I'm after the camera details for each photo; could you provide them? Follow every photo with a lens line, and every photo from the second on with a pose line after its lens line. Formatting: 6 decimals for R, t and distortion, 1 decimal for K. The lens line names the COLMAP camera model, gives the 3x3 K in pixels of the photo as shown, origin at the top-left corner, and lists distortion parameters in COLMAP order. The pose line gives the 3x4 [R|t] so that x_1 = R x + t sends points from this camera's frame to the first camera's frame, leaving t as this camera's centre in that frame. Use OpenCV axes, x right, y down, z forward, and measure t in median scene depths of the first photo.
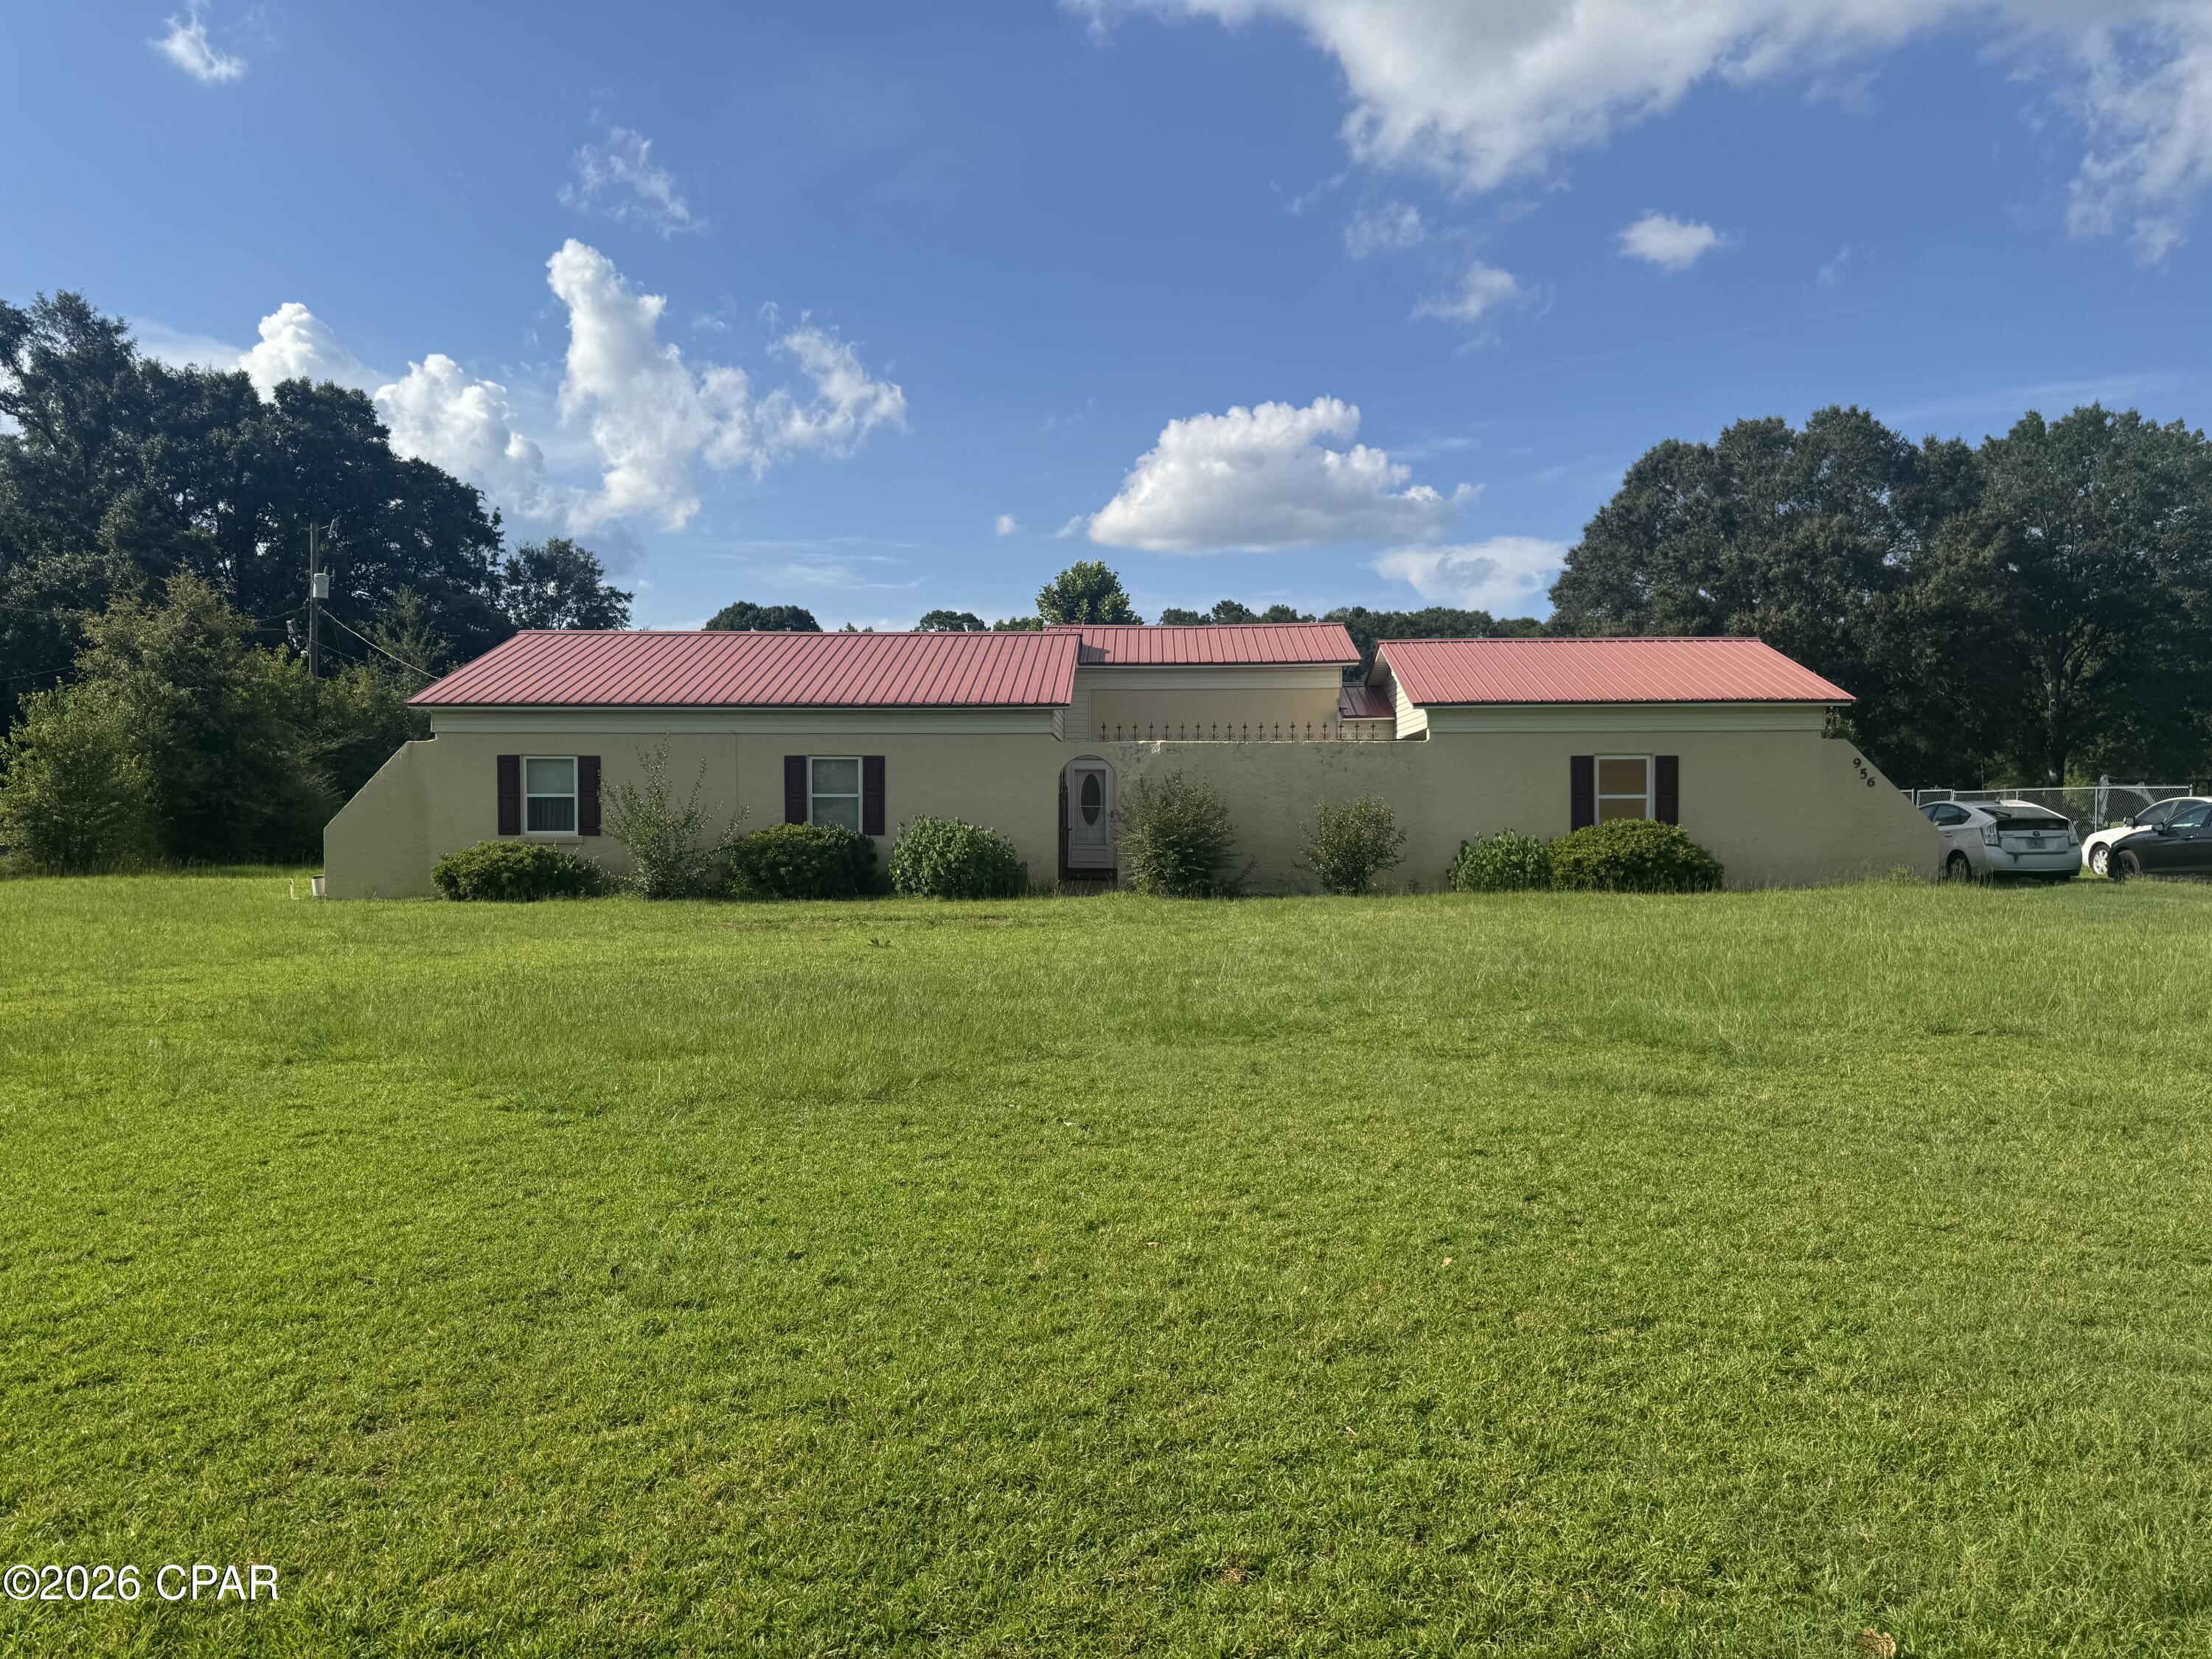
lens RADIAL K [[1562.6, 0, 1106.0], [0, 1562.6, 829.5], [0, 0, 1]] dist [0.102979, -0.167074]
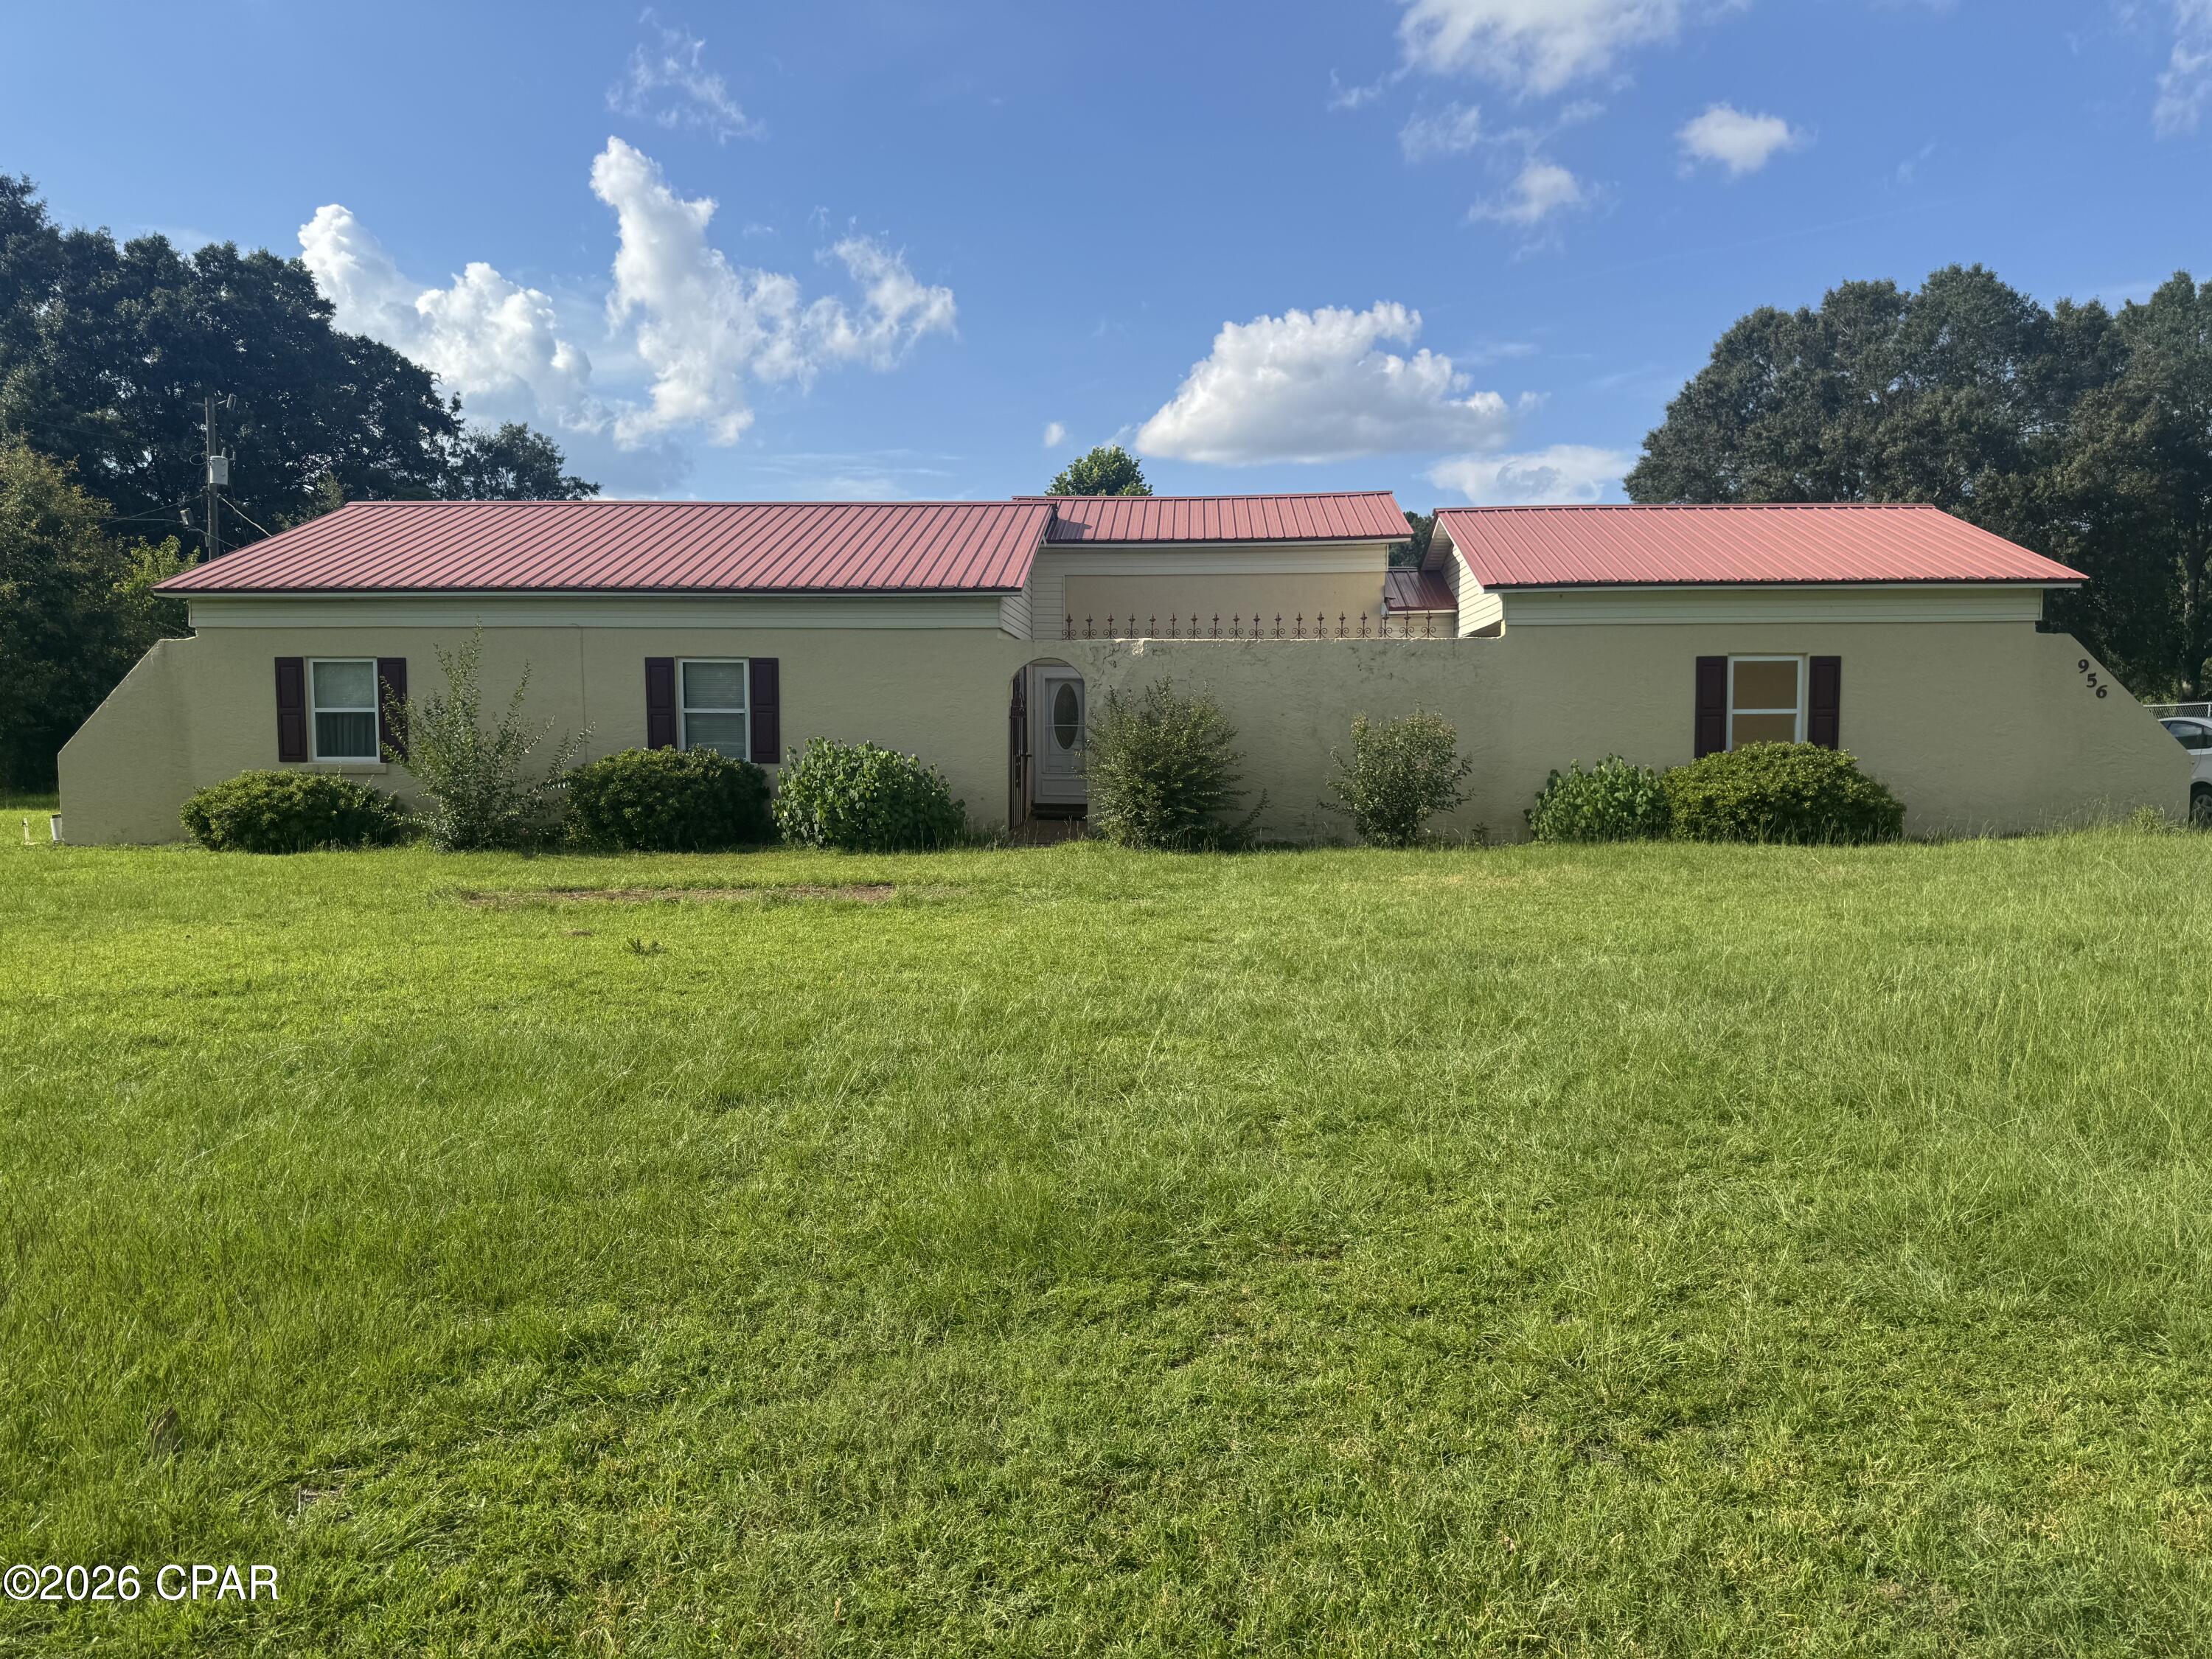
lens RADIAL K [[1562.6, 0, 1106.0], [0, 1562.6, 829.5], [0, 0, 1]] dist [0.102979, -0.167074]
pose [[0.999574, 0.001884, -0.029128, 0.038592], [-0.000295, 0.998516, 0.054462, -0.005831], [0.029187, -0.054430, 0.998091, 0.242097]]
